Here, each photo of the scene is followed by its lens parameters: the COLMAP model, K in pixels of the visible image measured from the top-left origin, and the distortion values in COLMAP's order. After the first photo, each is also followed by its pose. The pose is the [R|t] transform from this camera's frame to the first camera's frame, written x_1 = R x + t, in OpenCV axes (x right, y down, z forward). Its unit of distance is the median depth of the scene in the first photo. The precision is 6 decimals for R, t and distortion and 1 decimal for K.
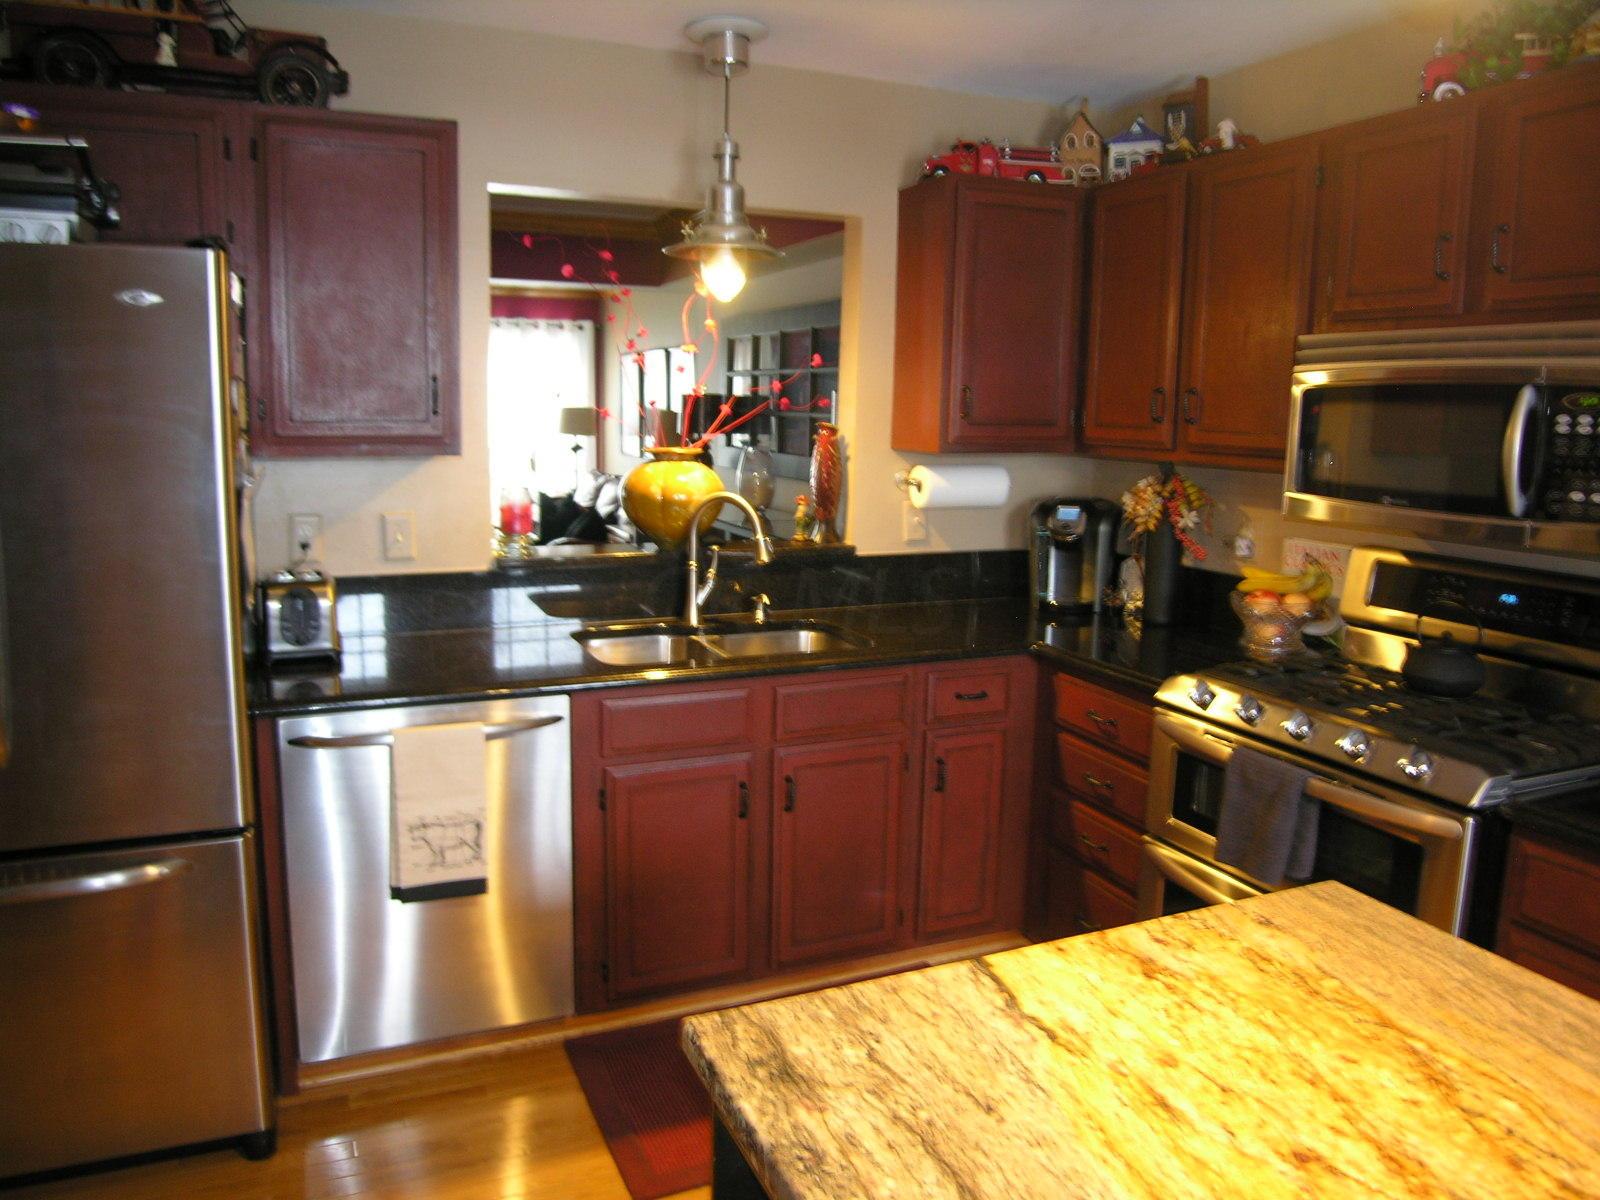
lens RADIAL K [[1144.2, 0, 797.4], [0, 1144.2, 585.7], [0, 0, 1]] dist [-0.050504, 0.000589]
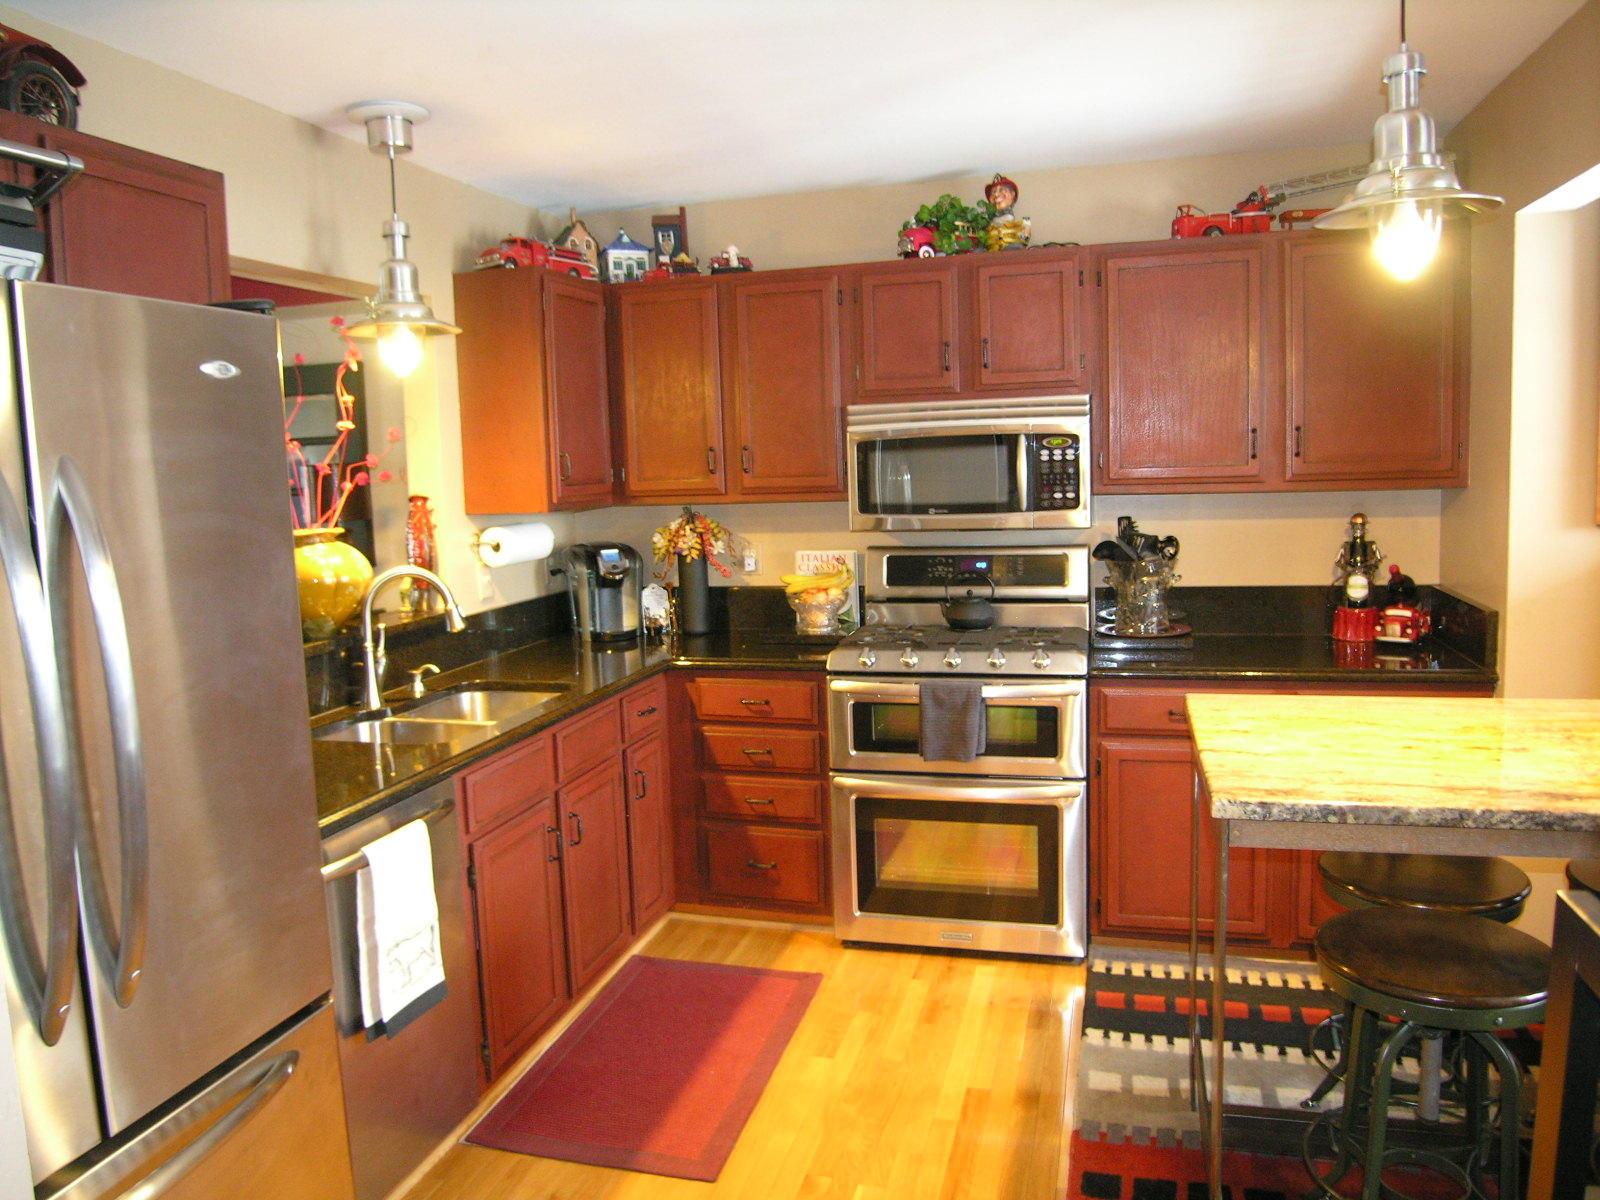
lens RADIAL K [[1144.2, 0, 797.3], [0, 1144.2, 601.9], [0, 0, 1]] dist [-0.050504, 0.000589]
pose [[0.629805, -0.136012, 0.764753, -0.614962], [0.166900, 0.985250, 0.037779, -0.032623], [-0.758611, 0.103844, 0.643215, 0.108615]]
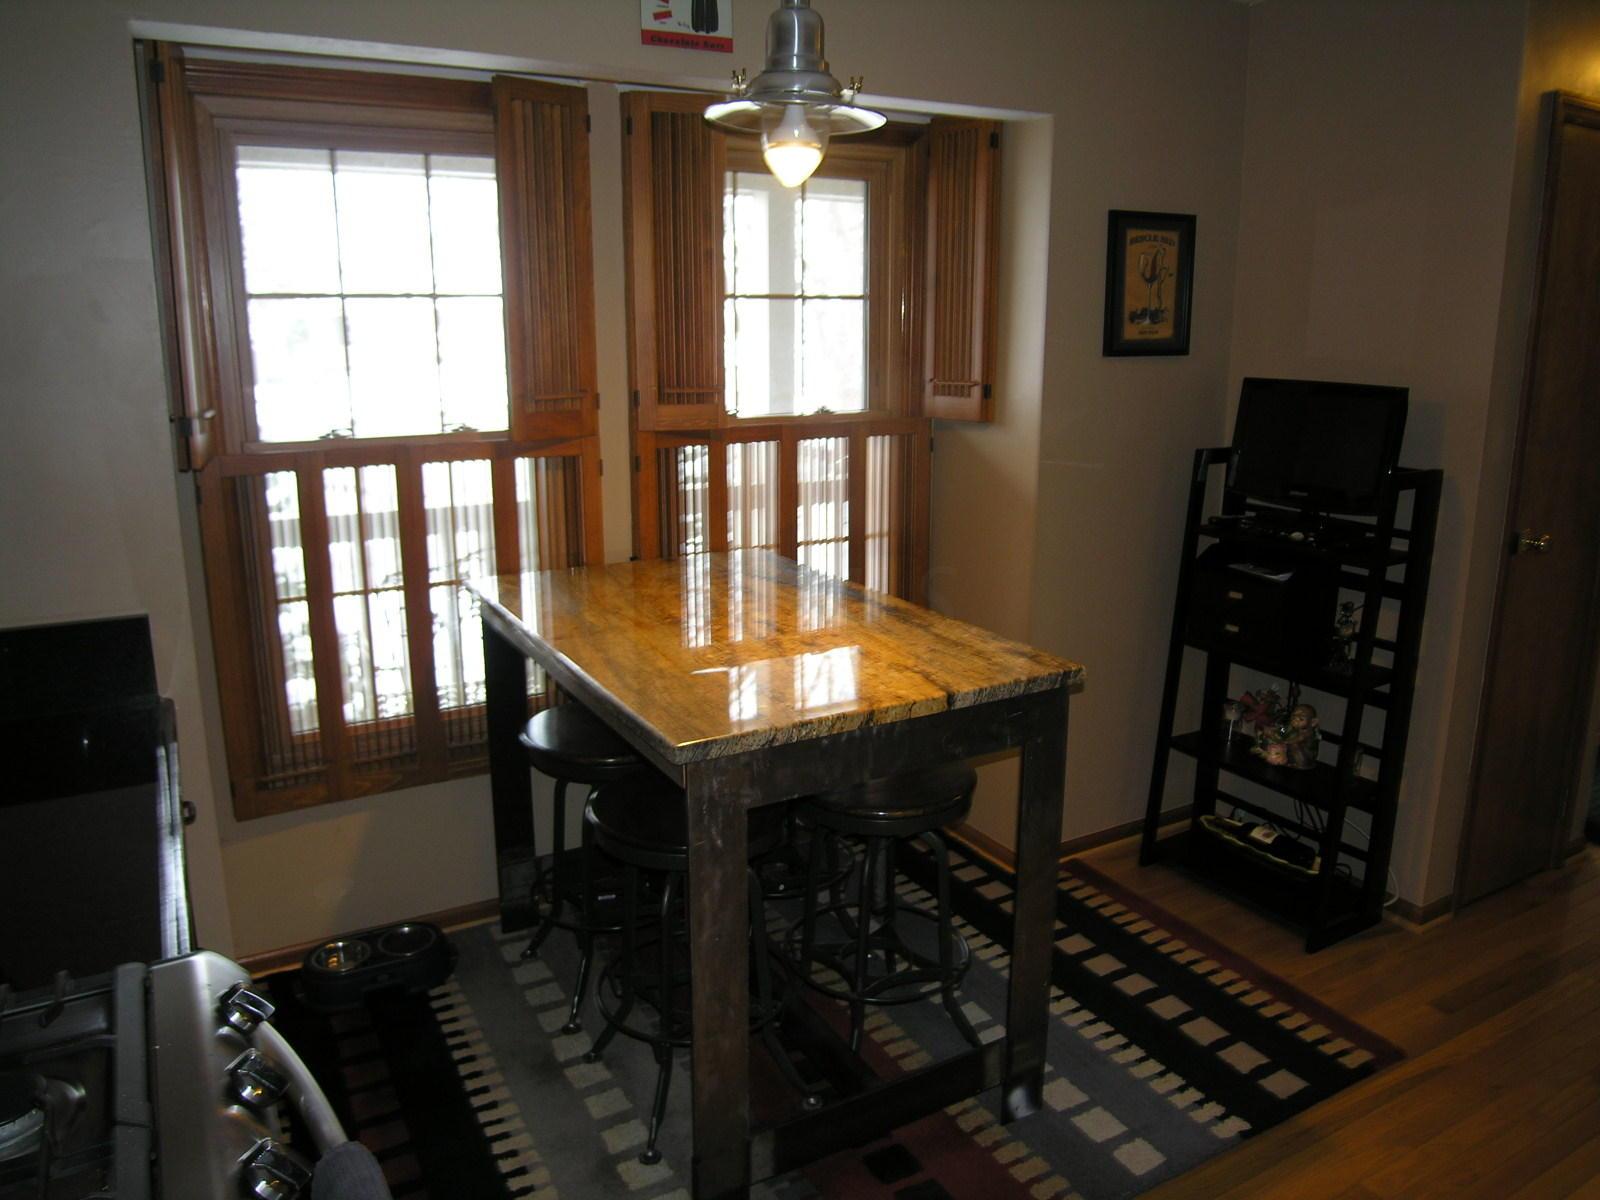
lens RADIAL K [[1144.2, 0, 800.4], [0, 1144.2, 596.4], [0, 0, 1]] dist [-0.050504, 0.000589]
pose [[-0.993694, 0.006066, -0.111961, 0.213192], [-0.036832, 0.925466, 0.377037, -0.163114], [0.105903, 0.378783, -0.919406, 0.935151]]
